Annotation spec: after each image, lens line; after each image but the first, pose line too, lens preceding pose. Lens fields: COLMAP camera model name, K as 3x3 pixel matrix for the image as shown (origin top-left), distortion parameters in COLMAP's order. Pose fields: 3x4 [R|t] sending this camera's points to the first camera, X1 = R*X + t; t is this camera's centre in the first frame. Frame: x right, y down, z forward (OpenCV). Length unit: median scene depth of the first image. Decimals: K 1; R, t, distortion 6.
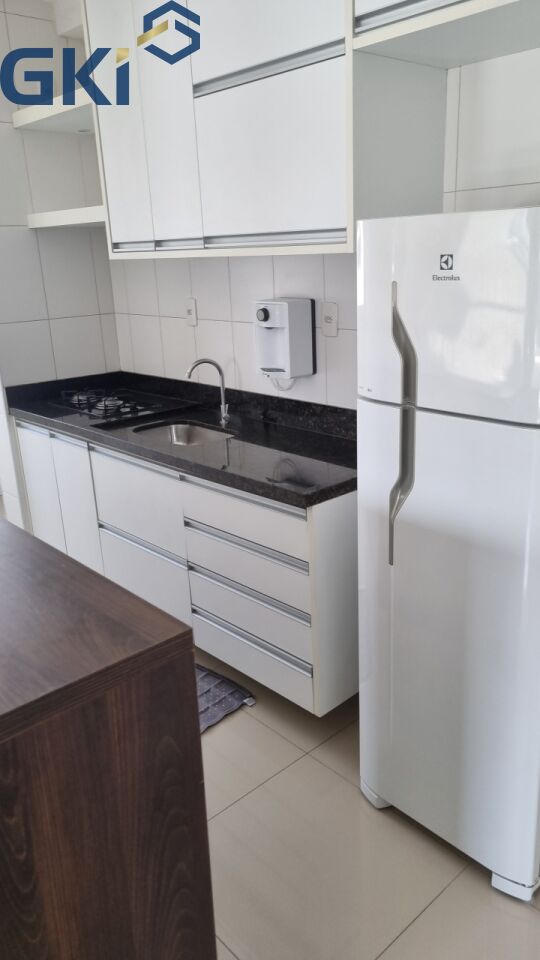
lens RADIAL K [[722.9, 0, 274.1], [0, 722.9, 481.6], [0, 0, 1]] dist [0.041620, -0.023794]
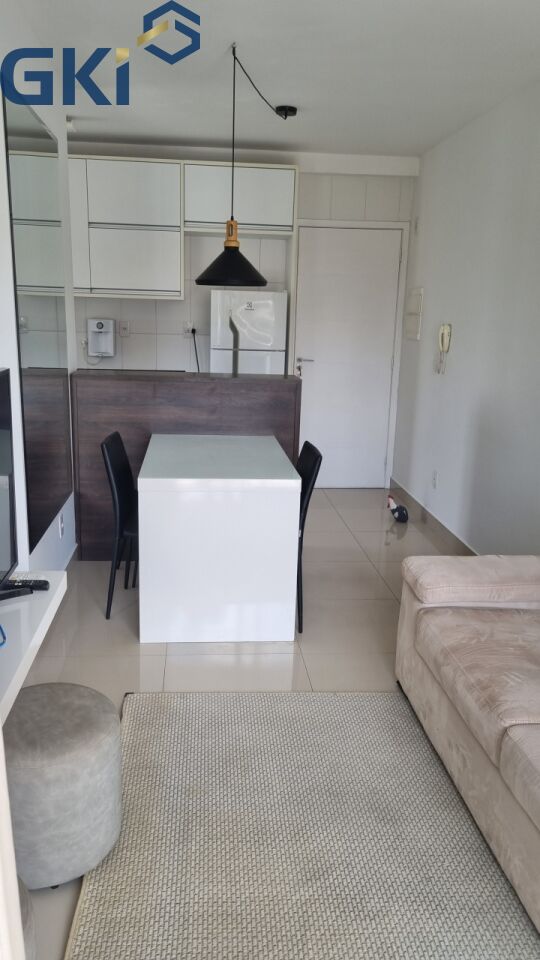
lens RADIAL K [[722.9, 0, 268.3], [0, 722.9, 479.3], [0, 0, 1]] dist [0.041620, -0.023794]
pose [[0.600433, -0.129712, 0.789085, -2.258665], [0.197574, 0.980229, 0.010794, 0.436523], [-0.774884, 0.149421, 0.614189, -0.941034]]
